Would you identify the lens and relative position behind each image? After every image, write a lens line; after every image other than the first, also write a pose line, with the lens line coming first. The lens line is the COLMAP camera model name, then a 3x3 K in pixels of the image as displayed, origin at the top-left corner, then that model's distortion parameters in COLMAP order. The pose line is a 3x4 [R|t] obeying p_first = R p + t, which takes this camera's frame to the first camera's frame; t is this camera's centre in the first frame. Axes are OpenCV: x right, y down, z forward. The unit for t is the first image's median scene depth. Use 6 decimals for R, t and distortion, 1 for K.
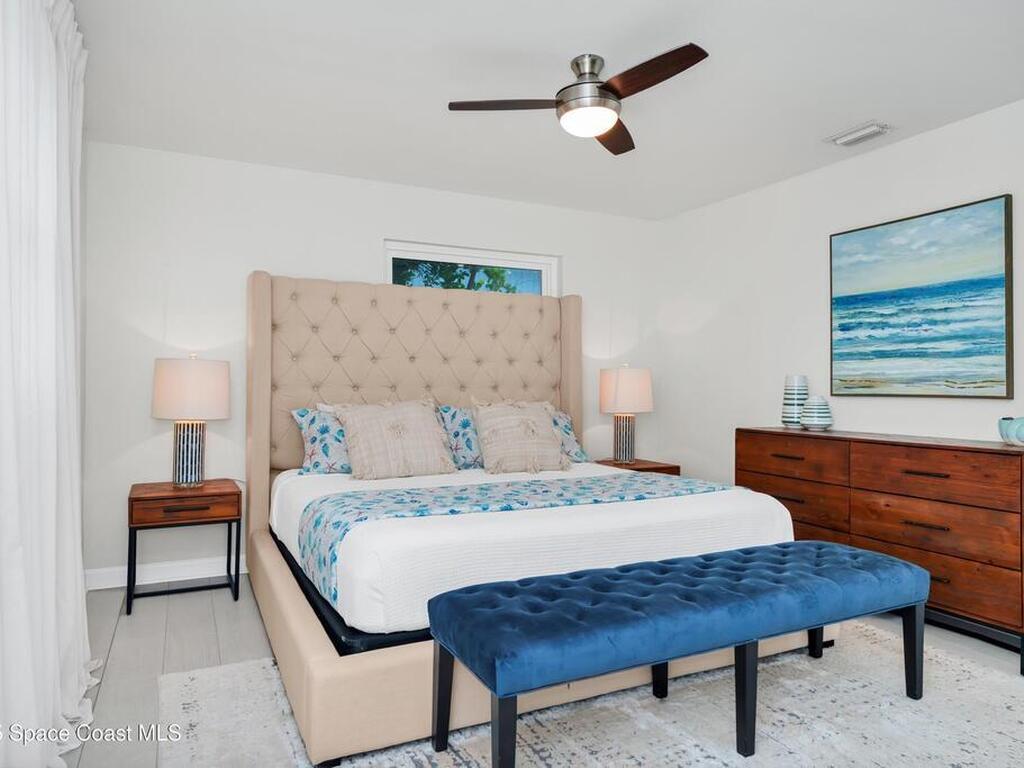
lens RADIAL K [[683.7, 0, 512.0], [0, 683.7, 384.0], [0, 0, 1]] dist [-0.002390, -0.002969]
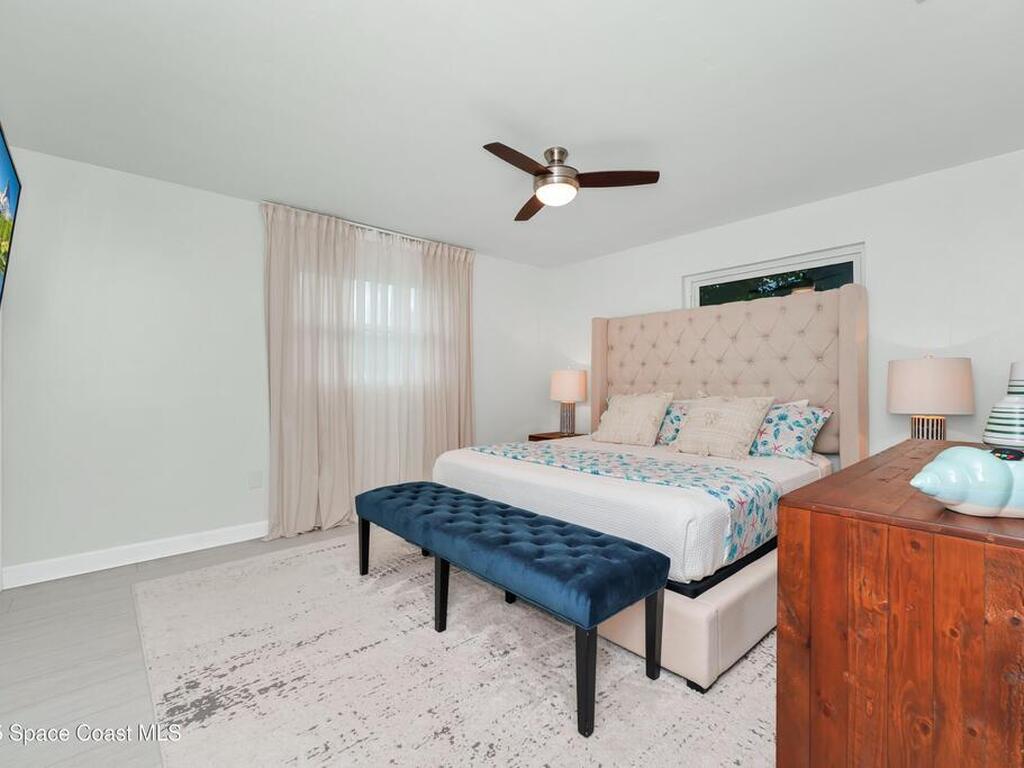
lens RADIAL K [[470.6, 0, 512.0], [0, 470.6, 384.0], [0, 0, 1]] dist [-0.000093, -0.000557]
pose [[0.270985, -0.004435, -0.962573, 0.697862], [-0.000647, 0.999988, -0.004790, 0.011165], [0.962583, 0.001921, 0.270979, 0.452100]]
